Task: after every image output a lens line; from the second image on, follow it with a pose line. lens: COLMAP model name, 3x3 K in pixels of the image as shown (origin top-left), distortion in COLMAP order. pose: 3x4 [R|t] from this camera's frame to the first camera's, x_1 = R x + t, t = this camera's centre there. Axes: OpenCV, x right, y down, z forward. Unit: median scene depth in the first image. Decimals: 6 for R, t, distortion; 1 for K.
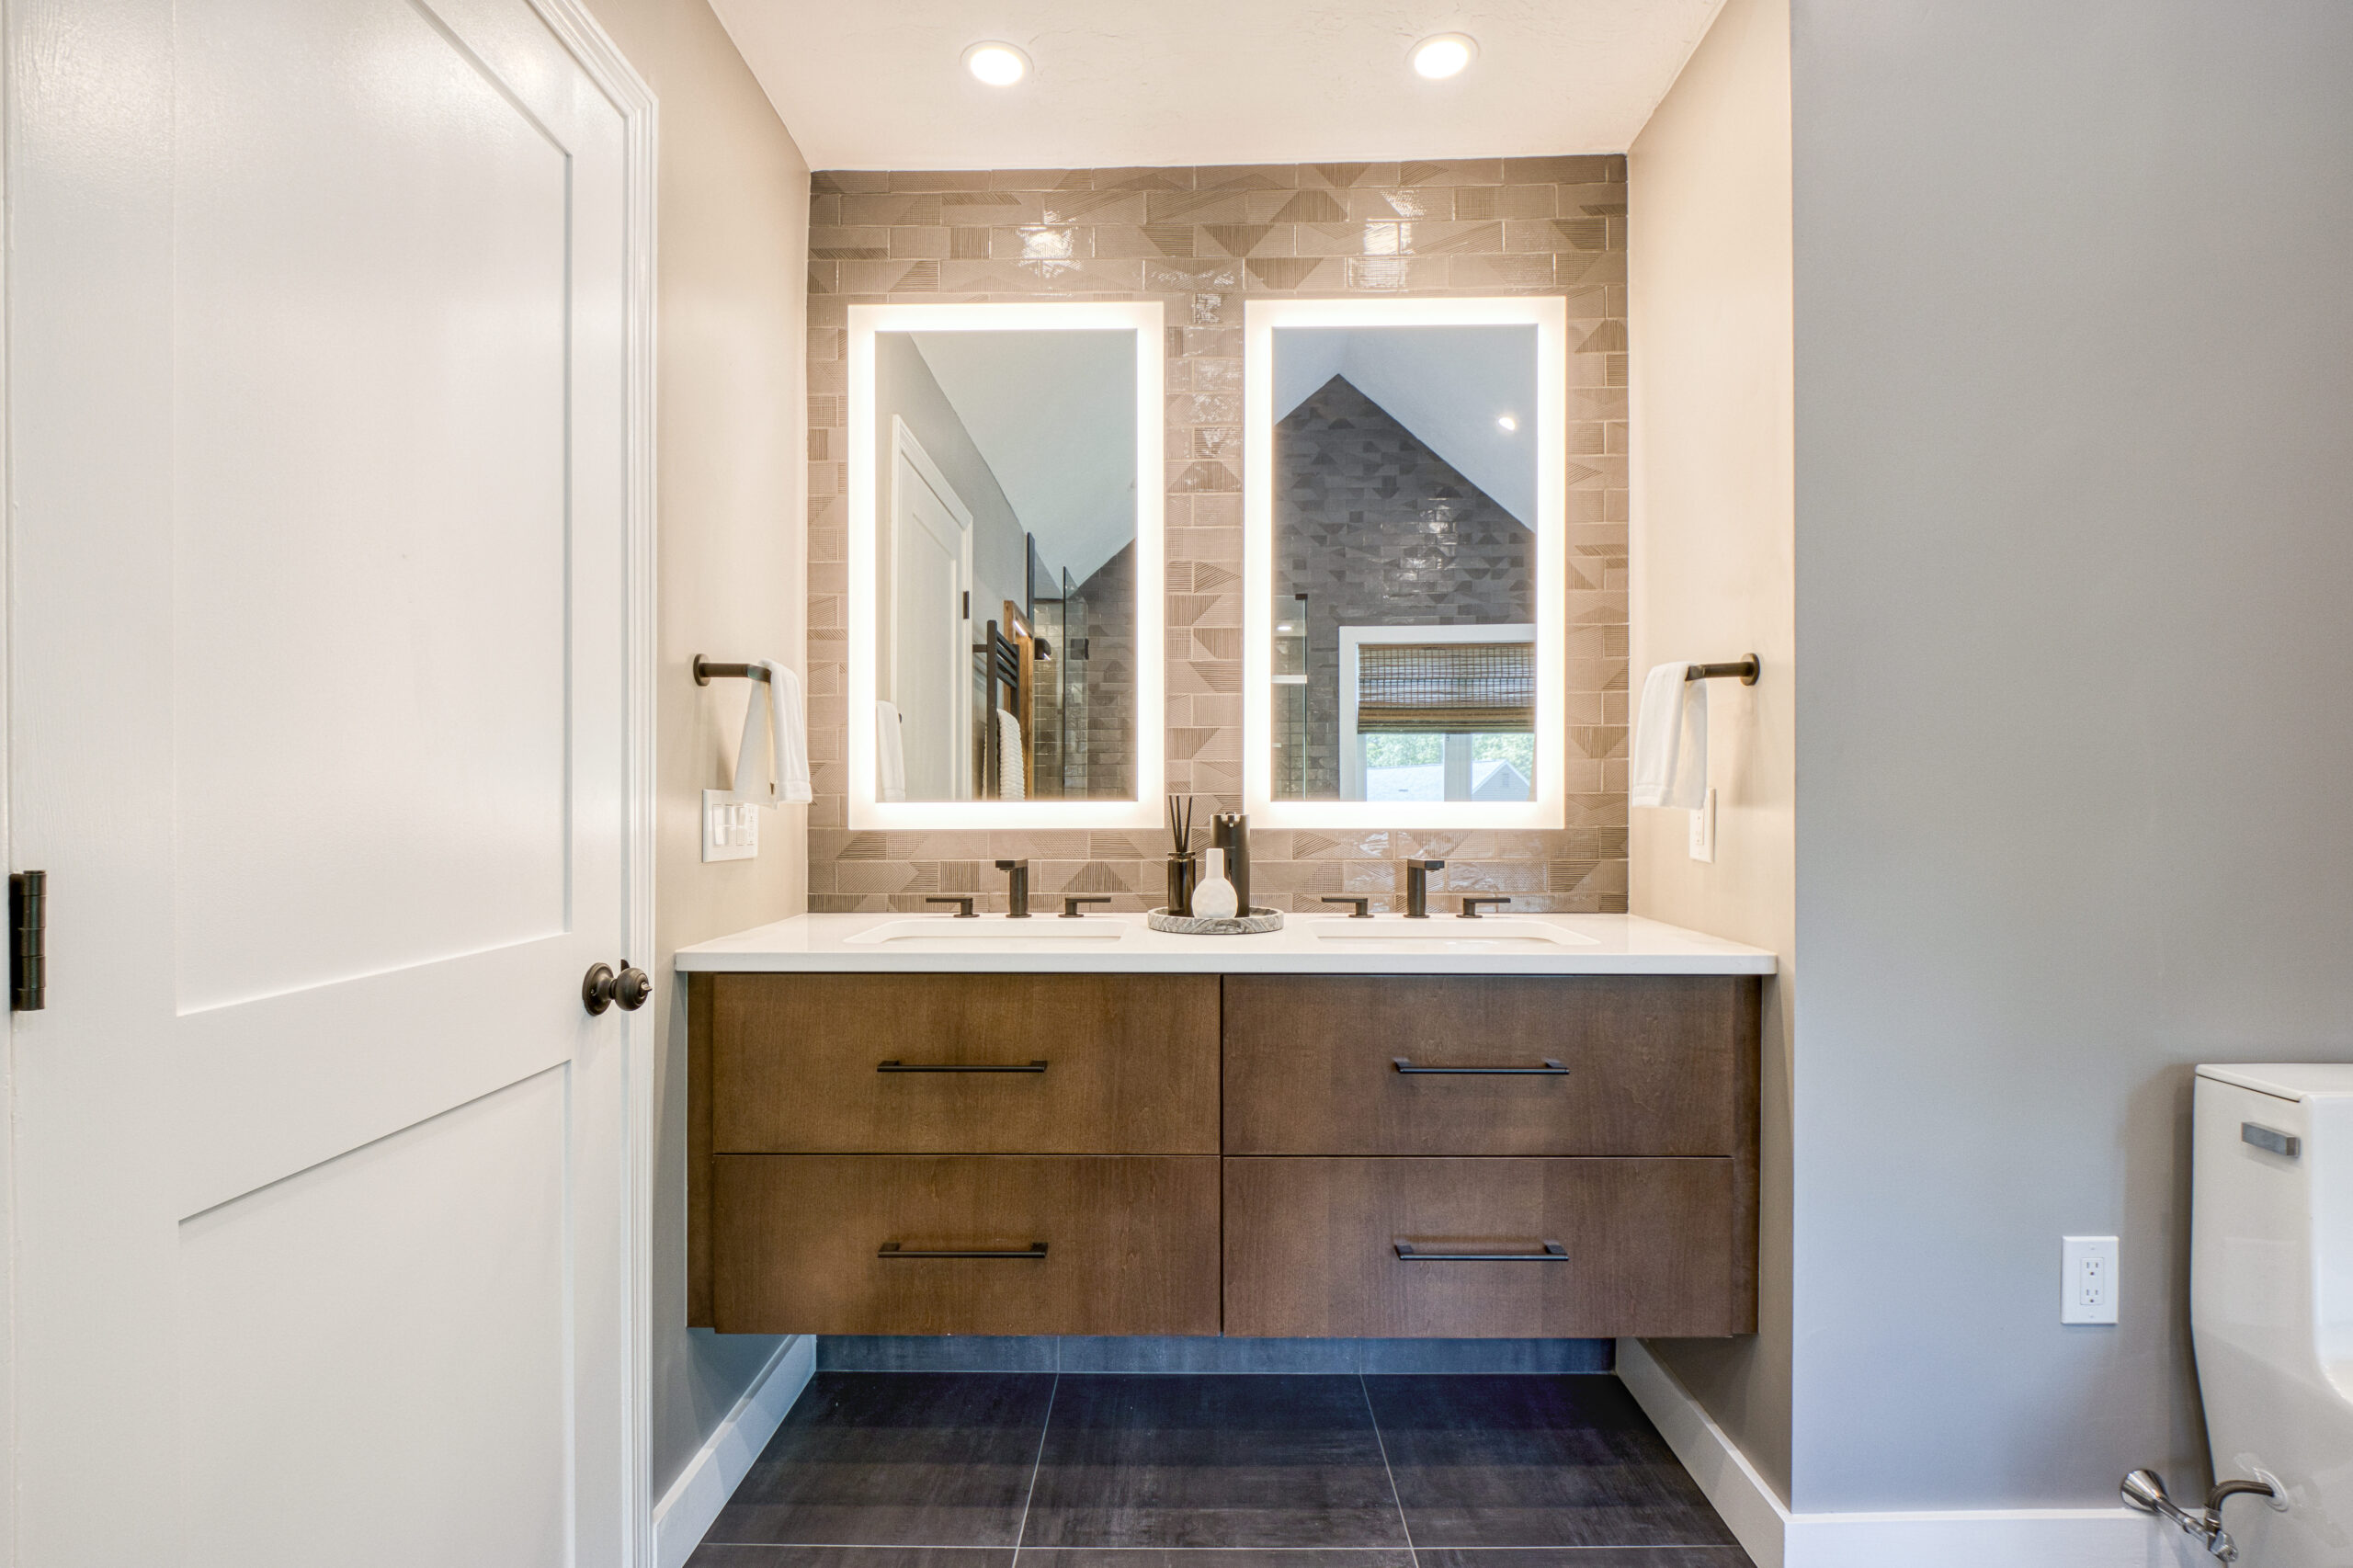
lens RADIAL K [[1094.0, 0, 1192.9], [0, 1094.0, 814.7], [0, 0, 1]] dist [-0.004882, -0.002500]
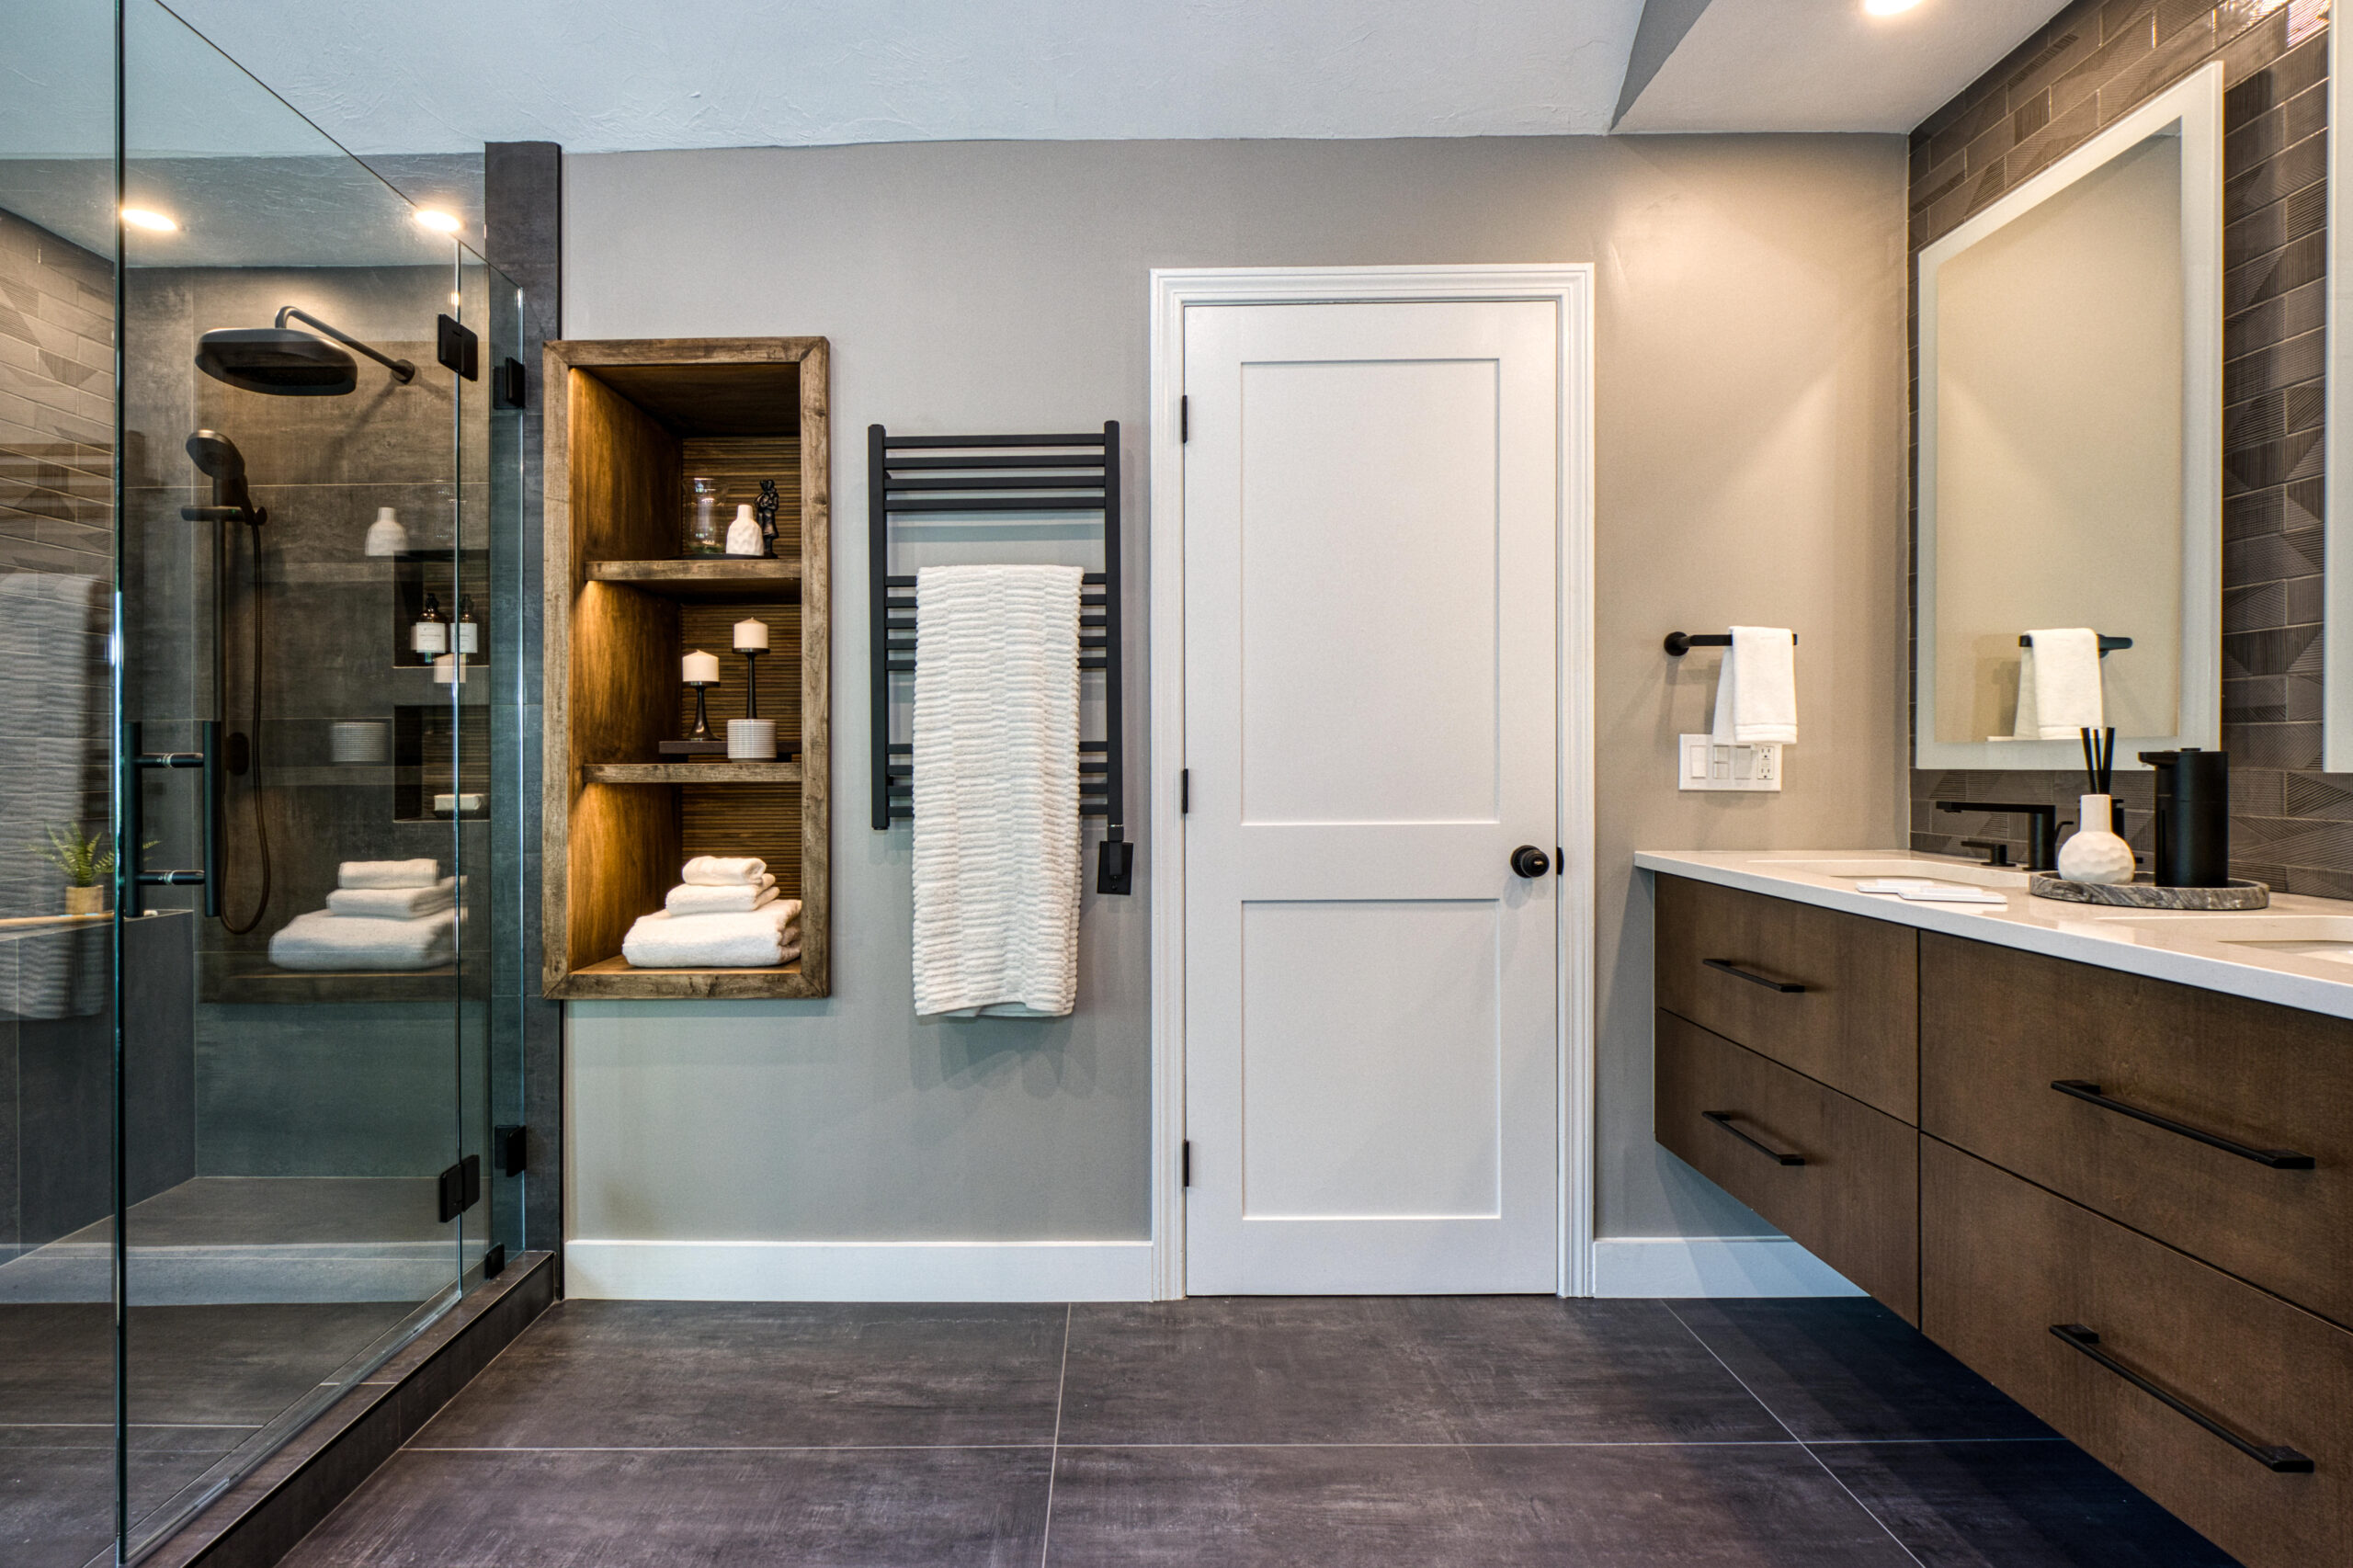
lens RADIAL K [[1094.0, 0, 1116.5], [0, 1094.0, 768.9], [0, 0, 1]] dist [-0.004882, -0.002500]
pose [[0.000833, 0.007233, -0.999973, 0.720071], [-0.009451, 0.999929, 0.007225, 0.012509], [0.999955, 0.009445, 0.000901, 0.264368]]
